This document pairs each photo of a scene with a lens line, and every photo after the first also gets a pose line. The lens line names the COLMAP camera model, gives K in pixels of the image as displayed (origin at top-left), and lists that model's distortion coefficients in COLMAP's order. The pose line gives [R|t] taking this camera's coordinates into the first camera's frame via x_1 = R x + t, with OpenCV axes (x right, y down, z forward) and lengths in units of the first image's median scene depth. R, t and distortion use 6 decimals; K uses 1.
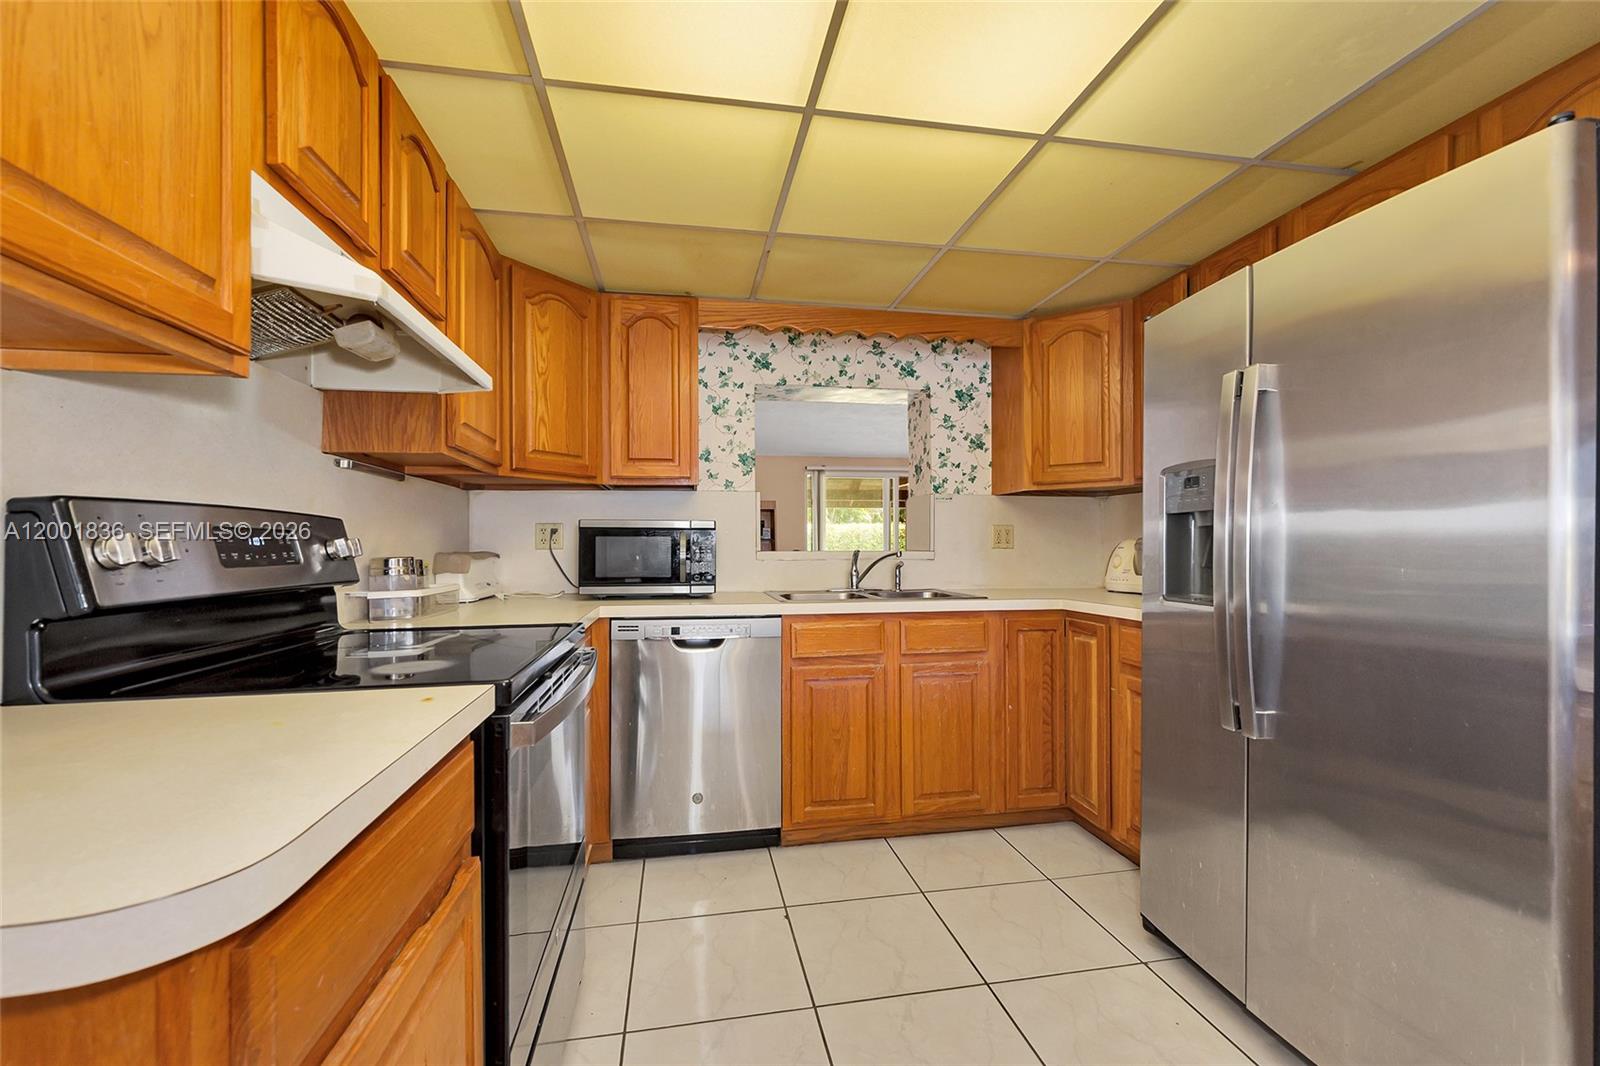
lens RADIAL K [[643.2, 0, 797.2], [0, 643.2, 548.5], [0, 0, 1]] dist [-0.000301, 0.000041]
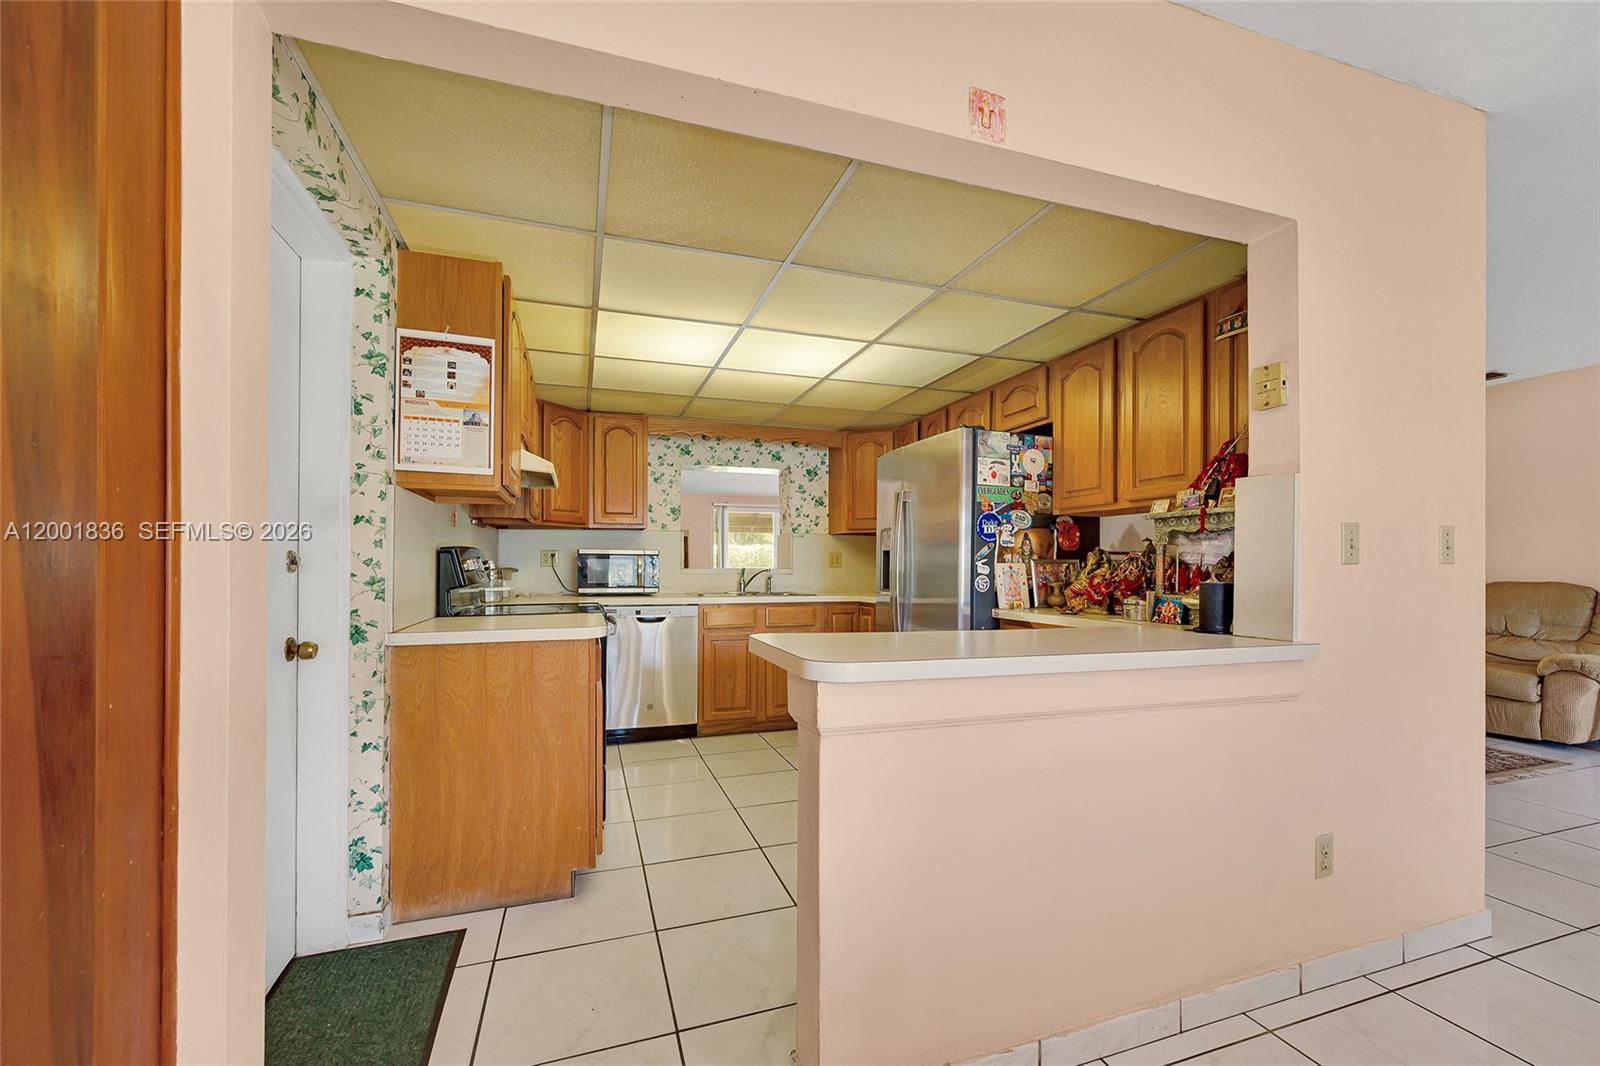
lens RADIAL K [[652.1, 0, 802.9], [0, 652.1, 563.1], [0, 0, 1]] dist [-0.000026, 0.000015]
pose [[0.988463, 0.005322, 0.151371, -0.009495], [-0.004134, 0.999958, -0.008158, 0.003344], [-0.151408, 0.007438, 0.988443, -0.654402]]
